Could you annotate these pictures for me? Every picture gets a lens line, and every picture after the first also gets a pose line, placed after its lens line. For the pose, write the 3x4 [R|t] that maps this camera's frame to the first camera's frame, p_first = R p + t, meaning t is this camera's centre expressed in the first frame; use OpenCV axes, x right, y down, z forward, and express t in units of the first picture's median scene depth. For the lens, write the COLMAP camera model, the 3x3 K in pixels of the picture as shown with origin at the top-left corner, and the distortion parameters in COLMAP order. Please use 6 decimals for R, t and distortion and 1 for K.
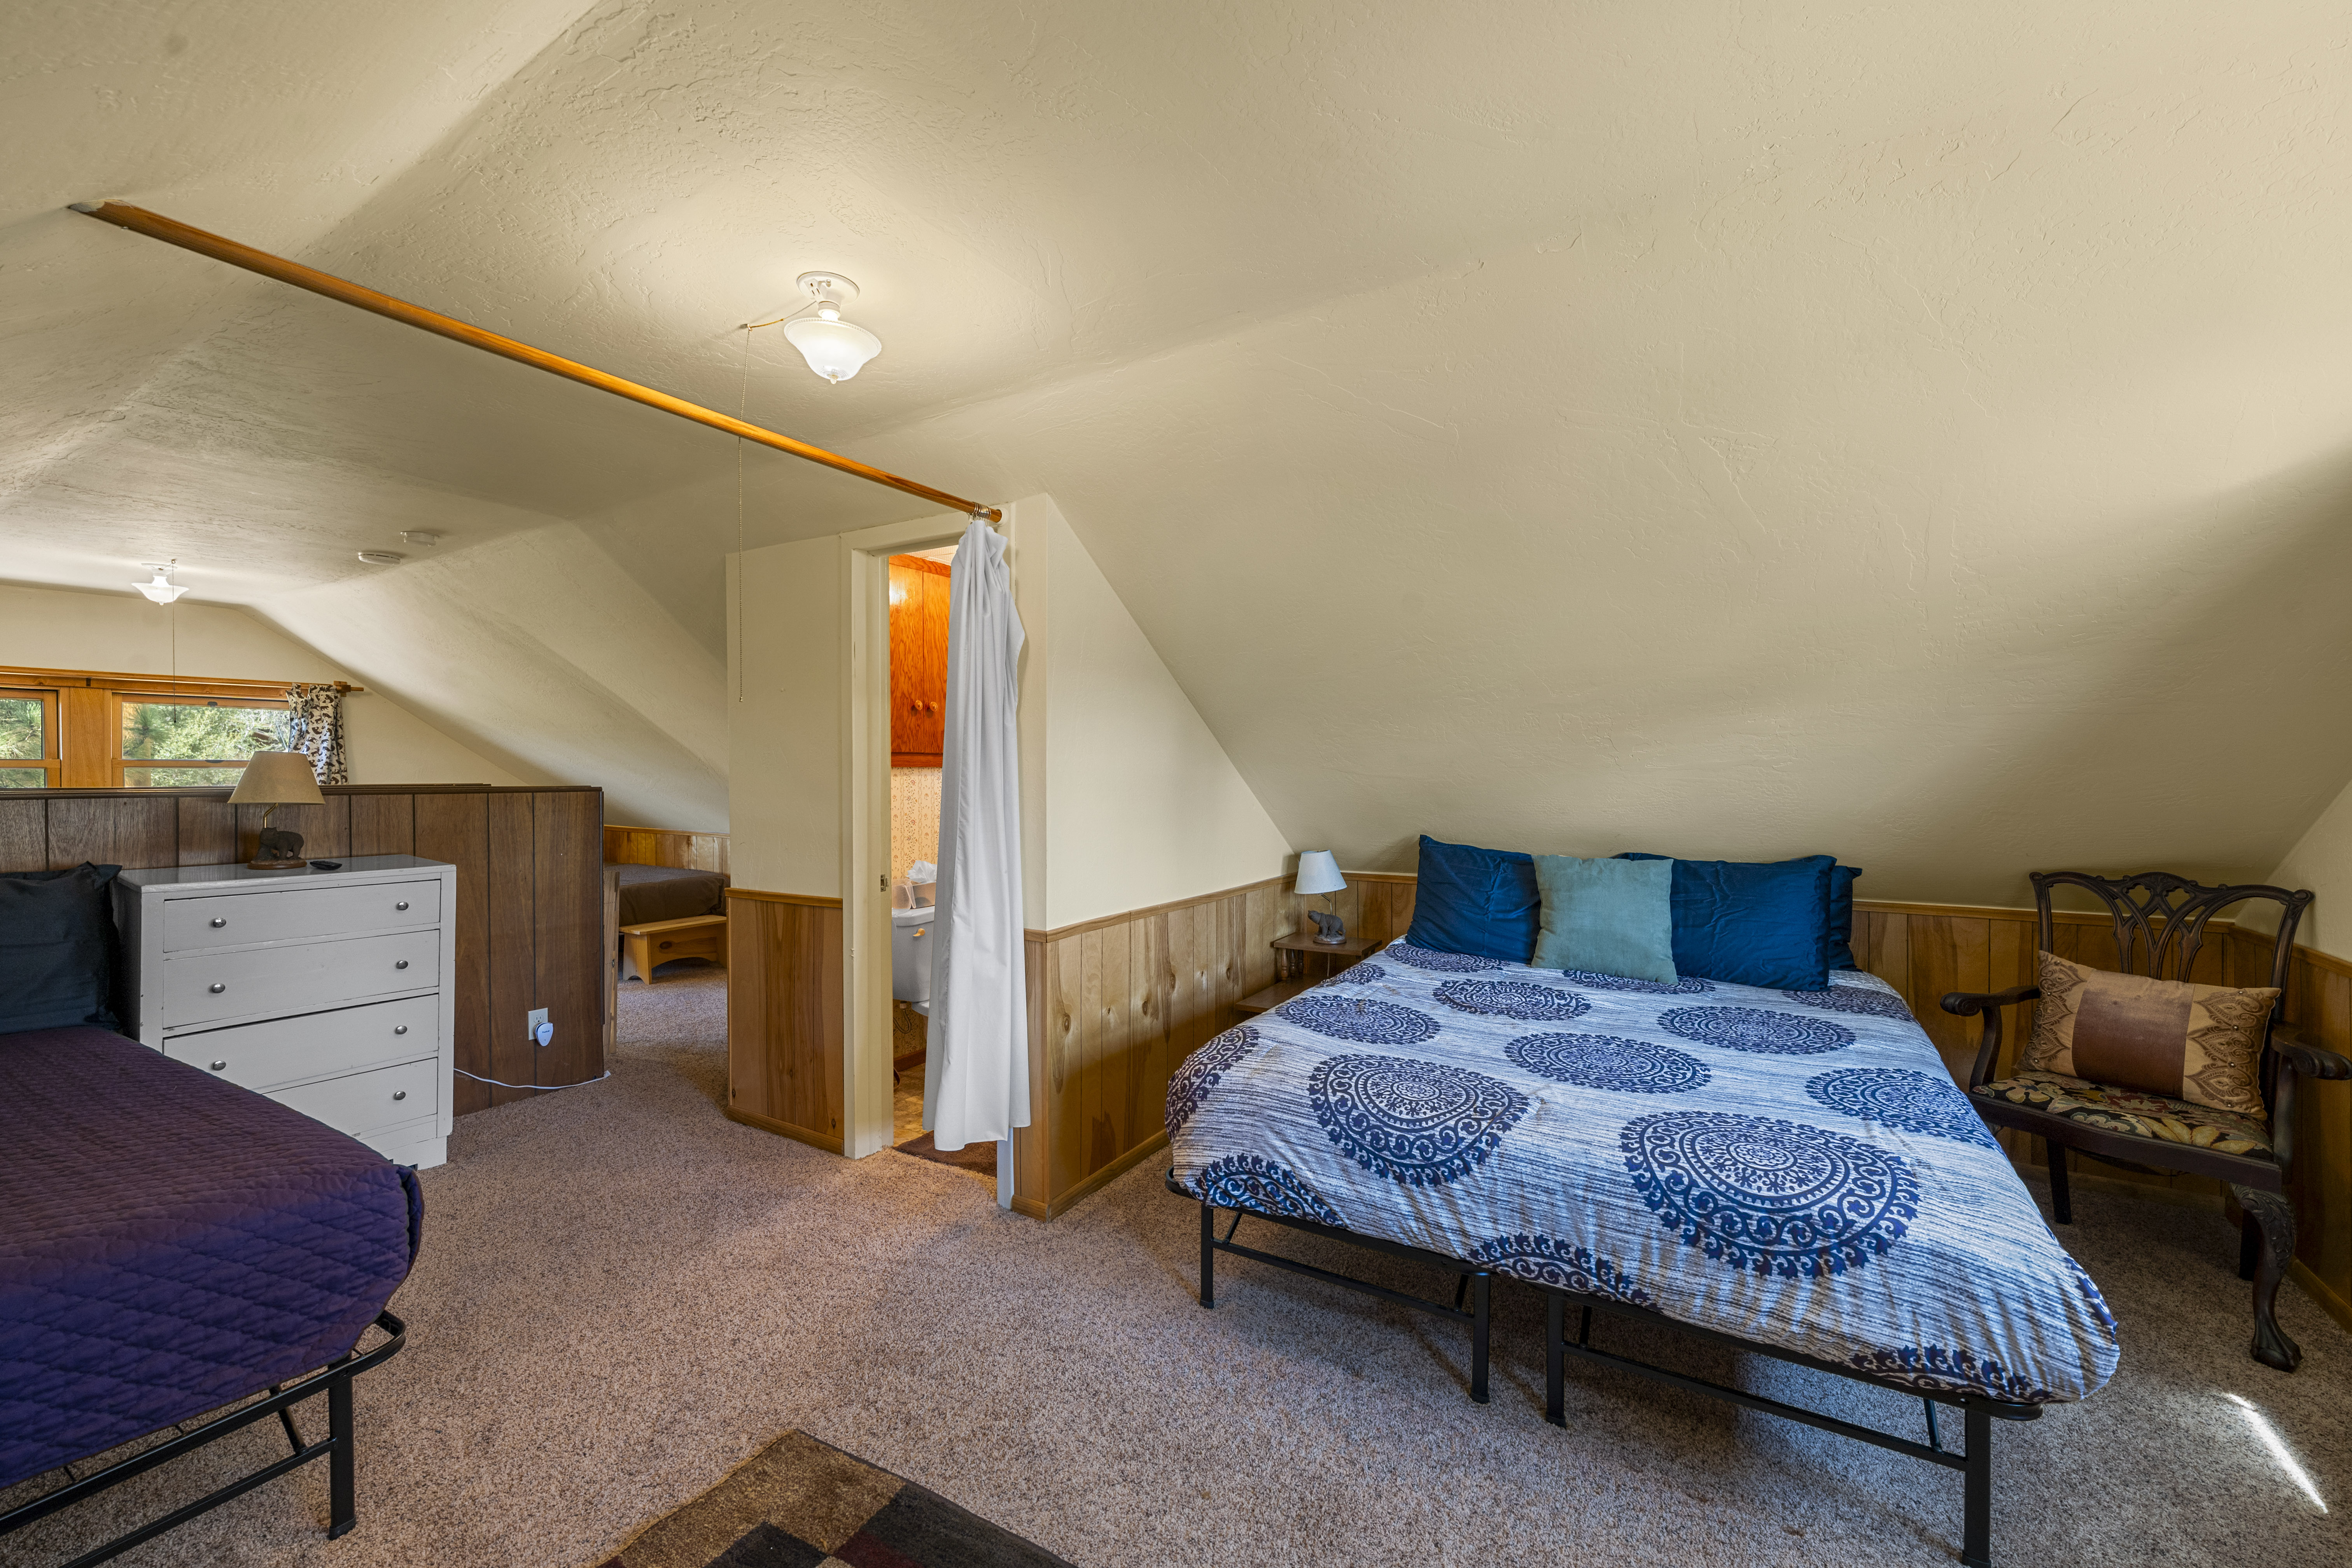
lens RADIAL K [[949.9, 0, 1193.8], [0, 949.9, 776.8], [0, 0, 1]] dist [-0.000563, 0.000217]
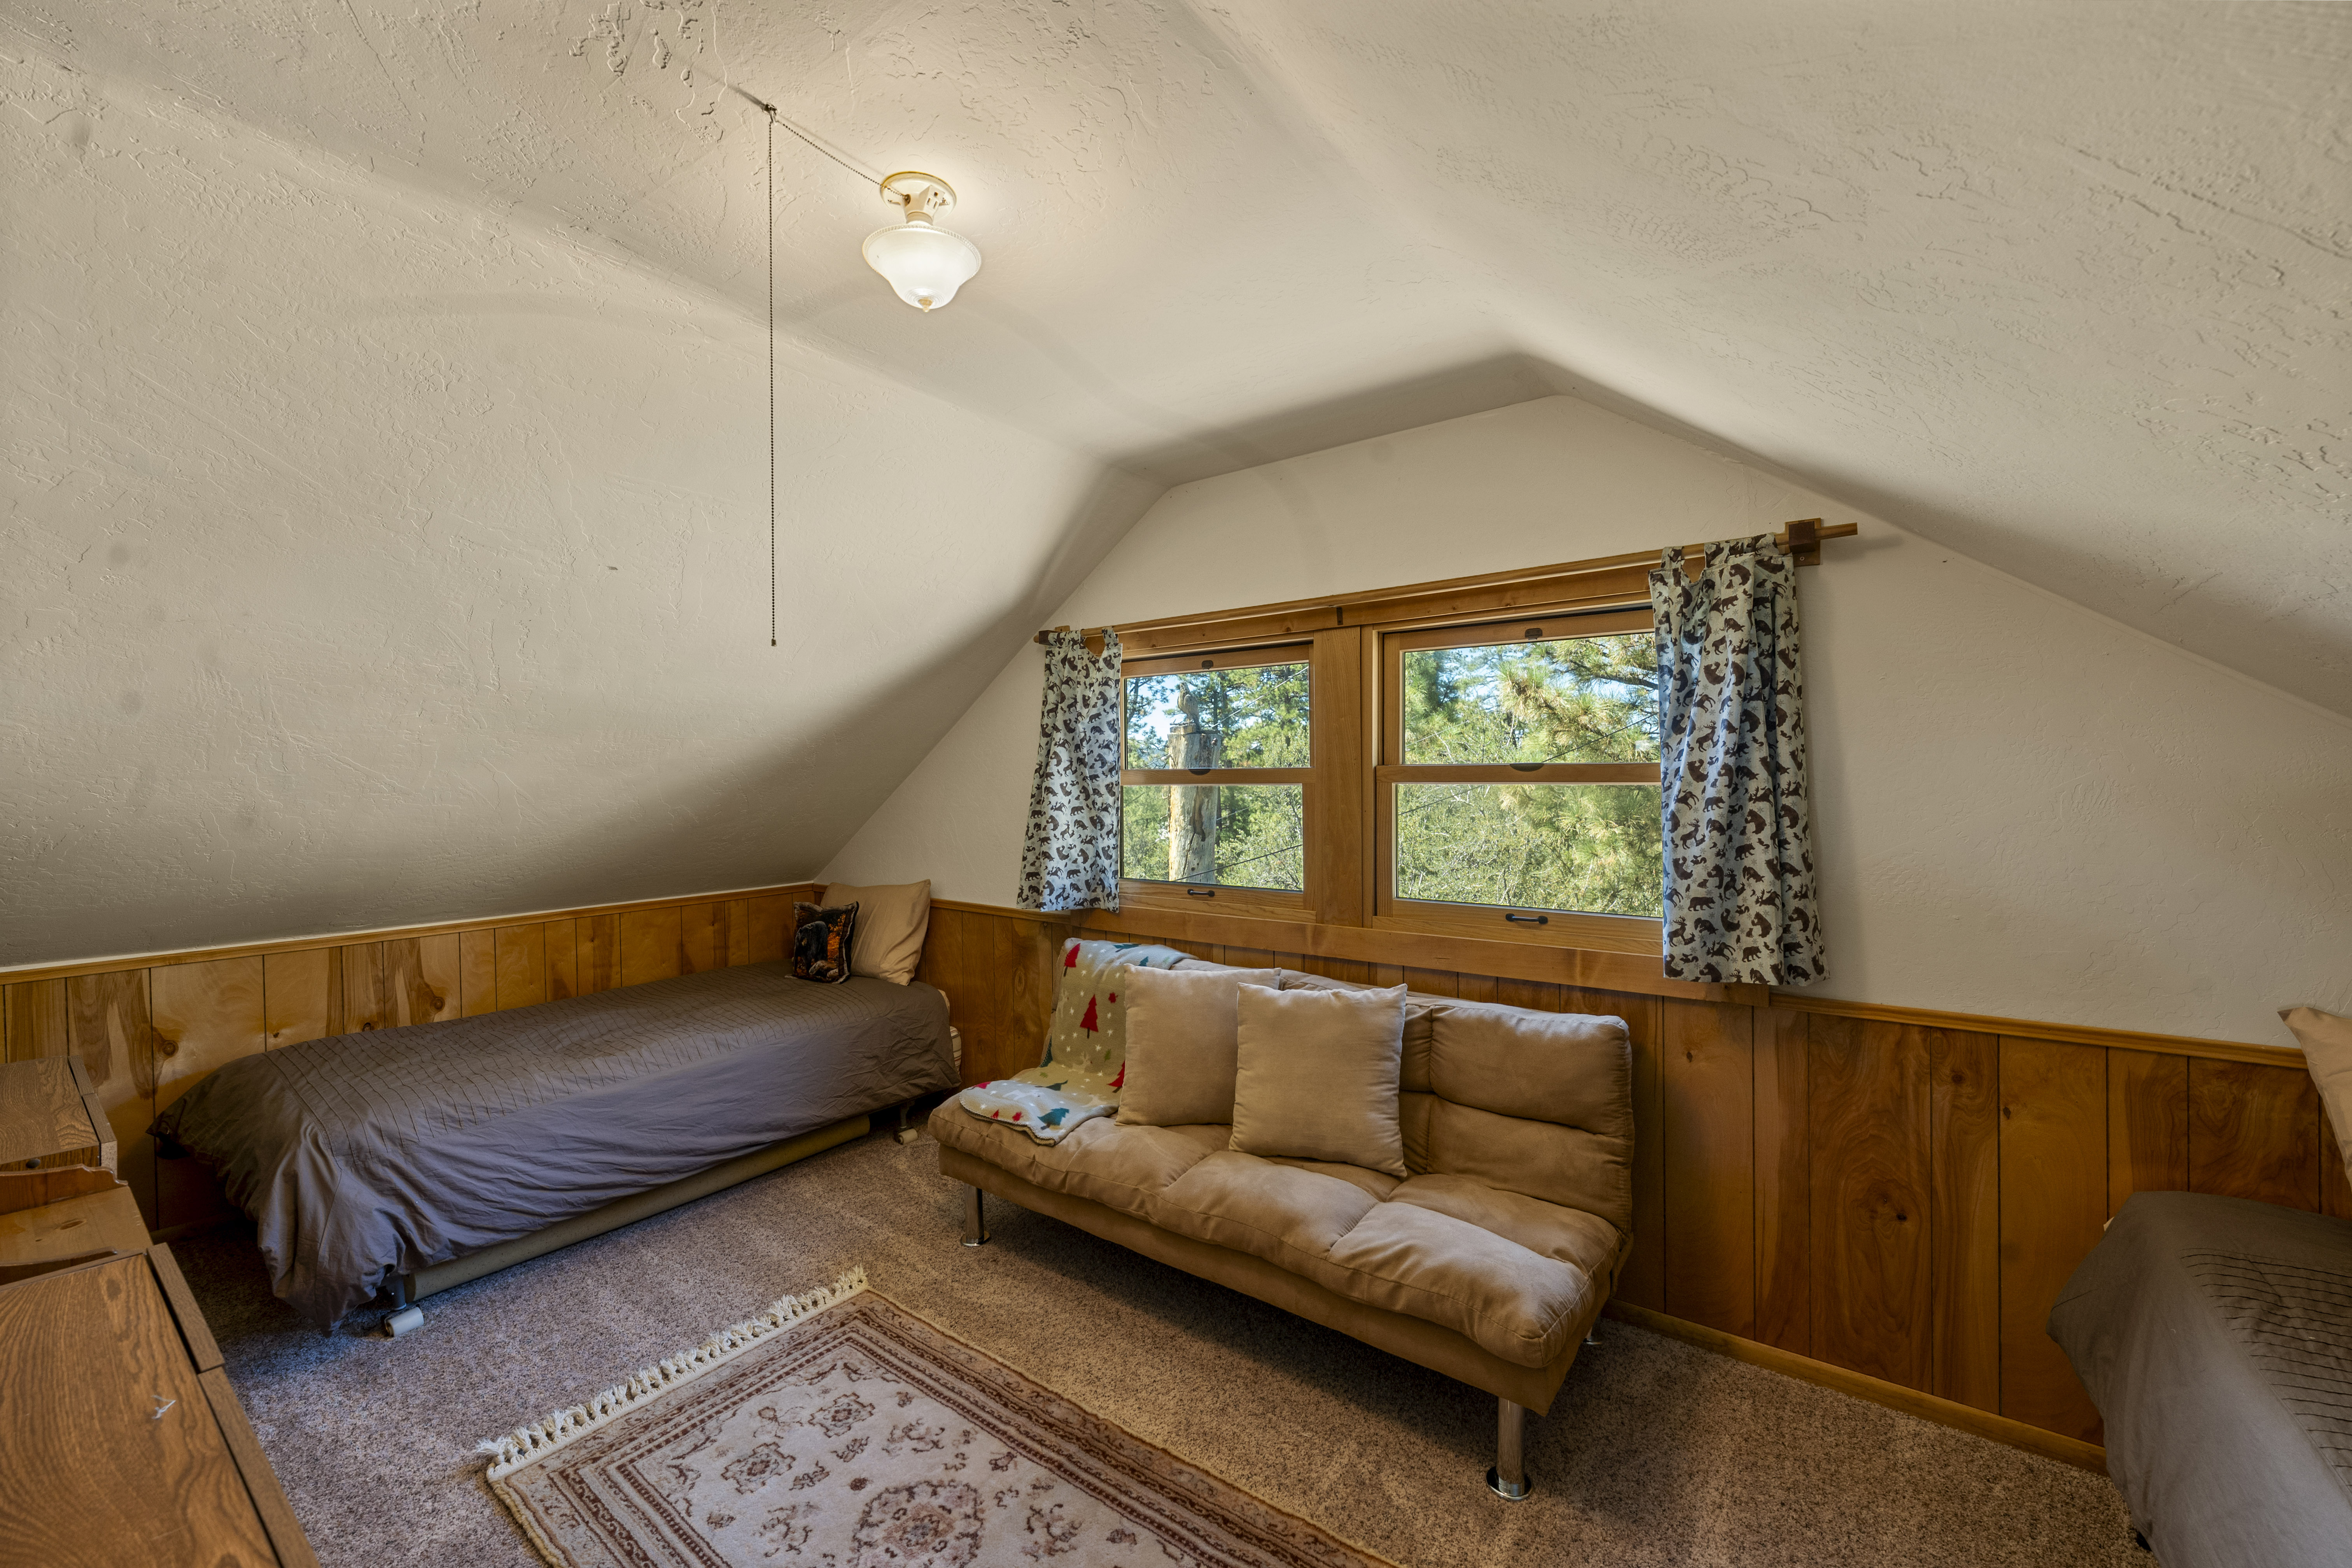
lens RADIAL K [[949.9, 0, 1189.4], [0, 949.9, 786.8], [0, 0, 1]] dist [-0.000563, 0.000217]
pose [[-0.121829, 0.006185, -0.992532, -0.723622], [-0.005105, 0.999963, 0.006858, -0.012363], [0.992538, 0.005902, -0.121793, 1.100890]]
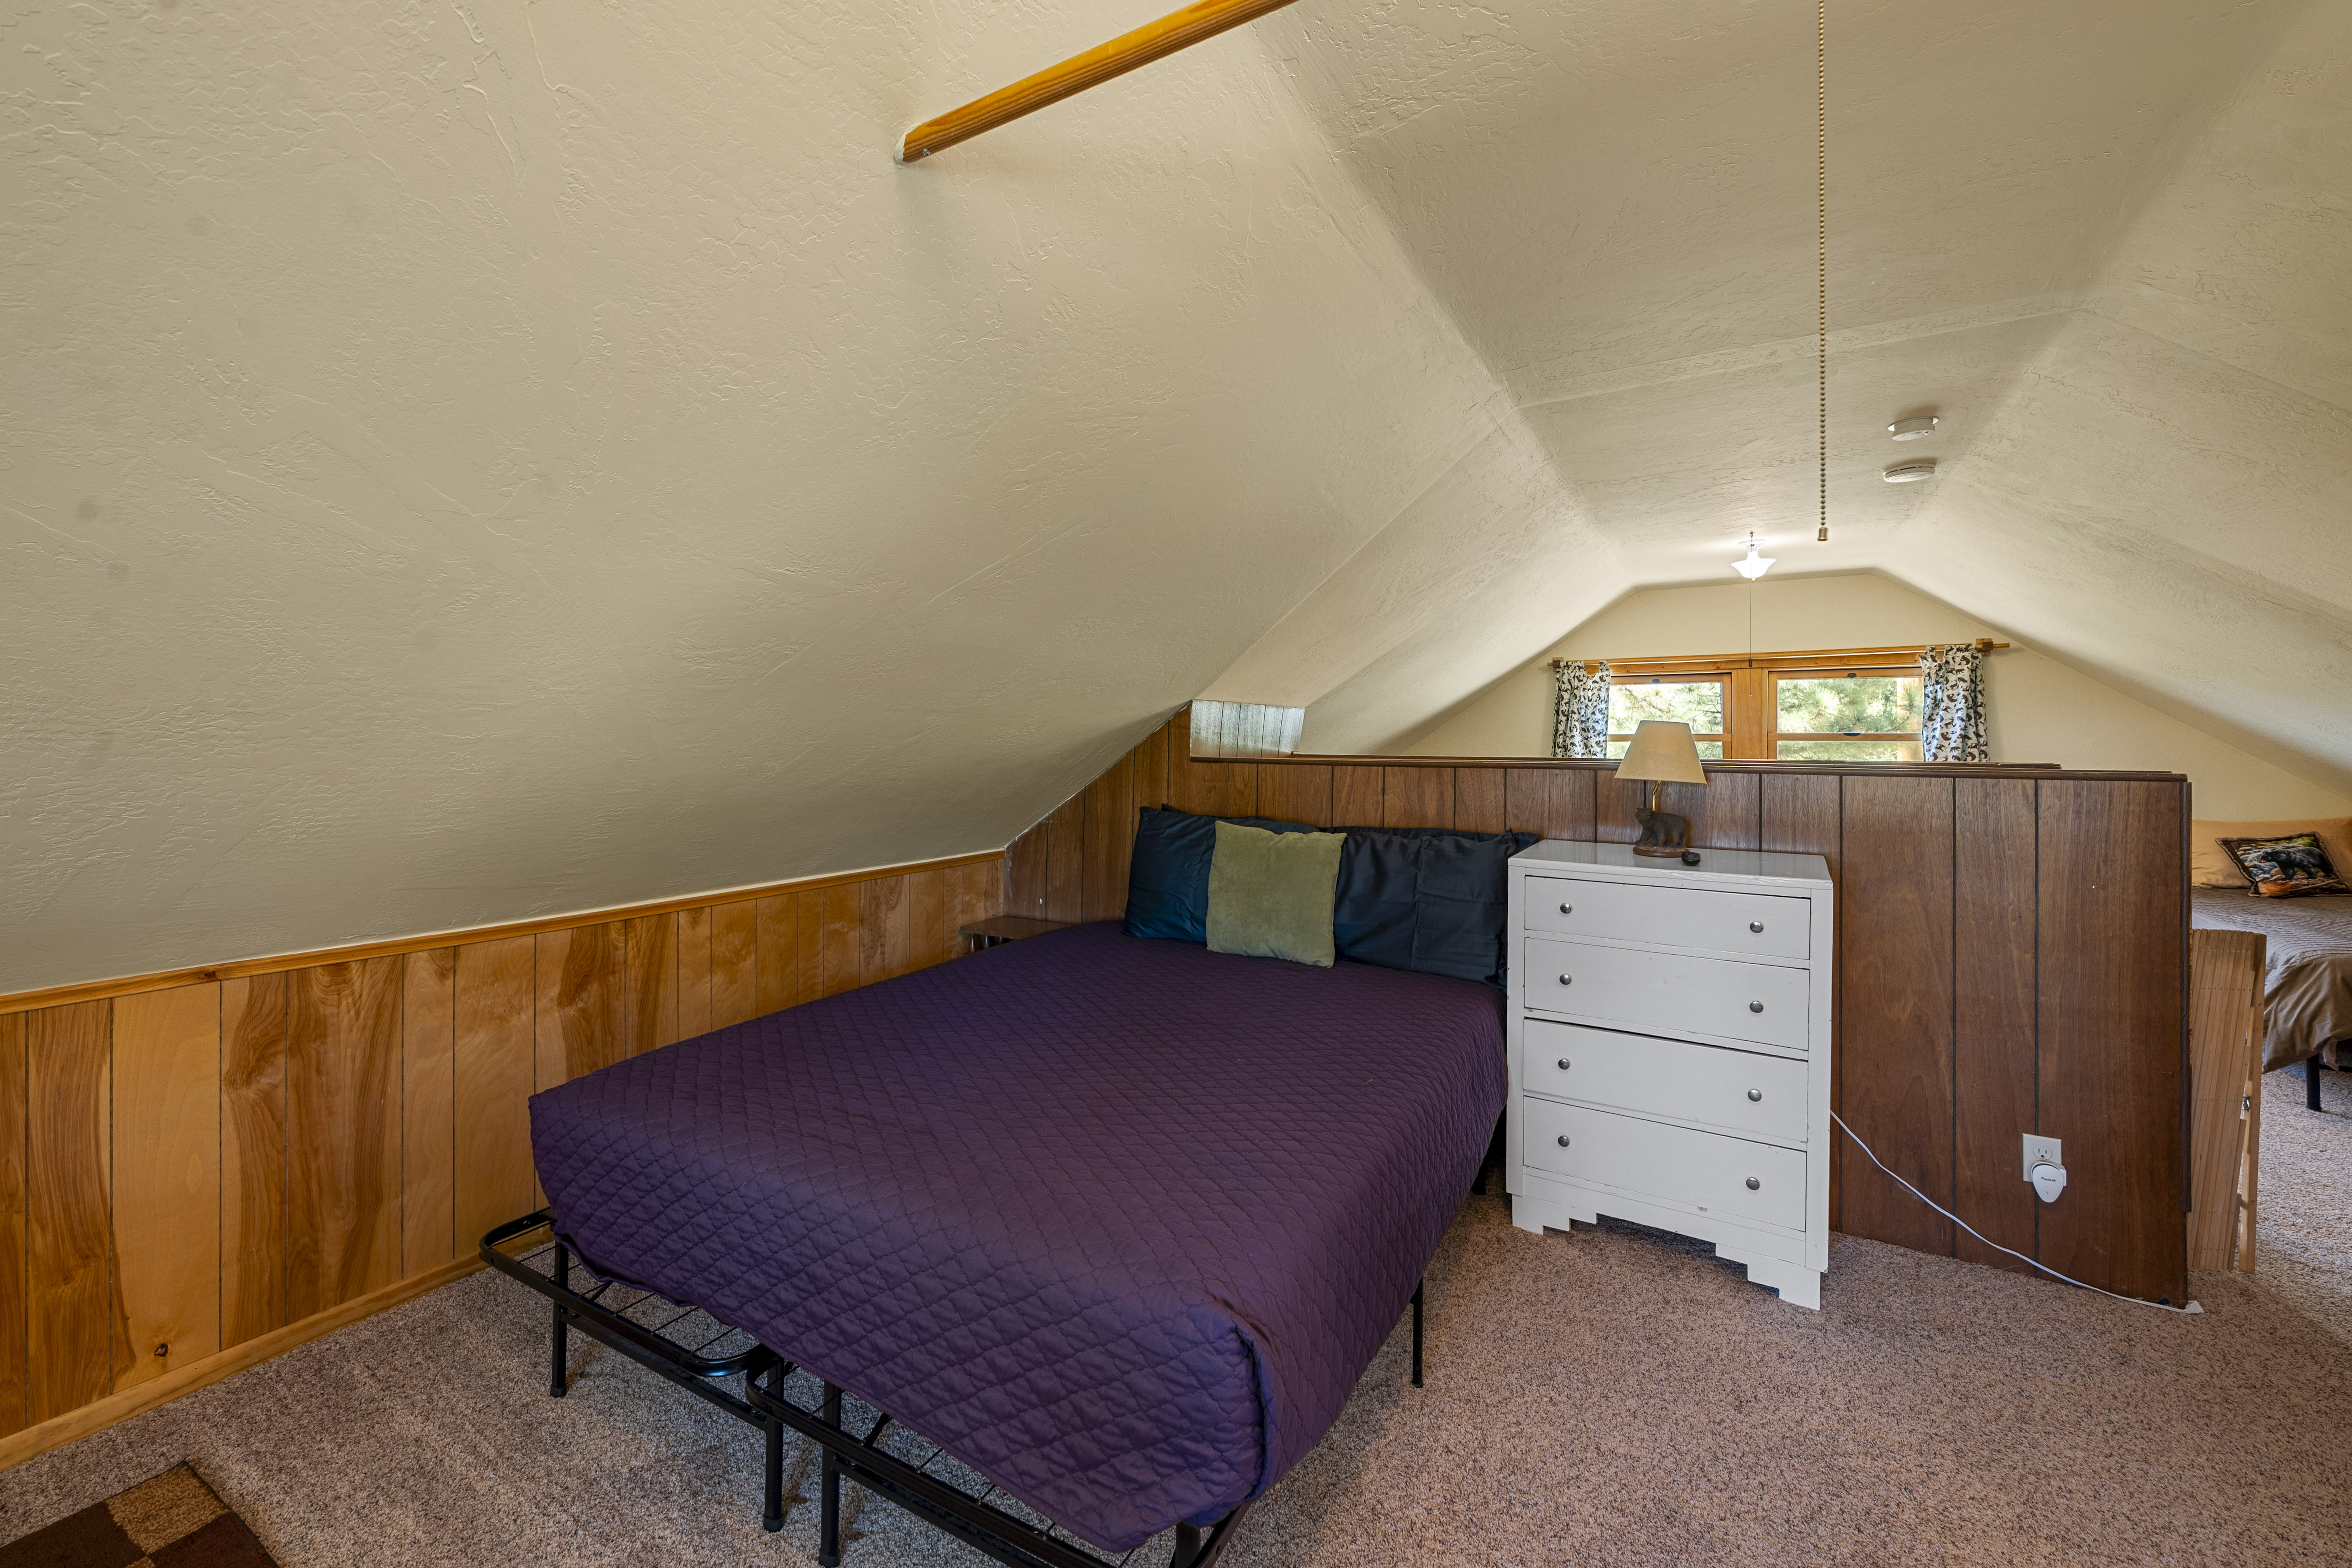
lens RADIAL K [[949.9, 0, 1165.2], [0, 949.9, 740.2], [0, 0, 1]] dist [-0.000563, 0.000217]
pose [[-0.014471, -0.002314, -0.999893, -0.063744], [-0.010642, 0.999941, -0.002160, -0.001307], [0.999839, 0.010610, -0.014495, 0.383222]]
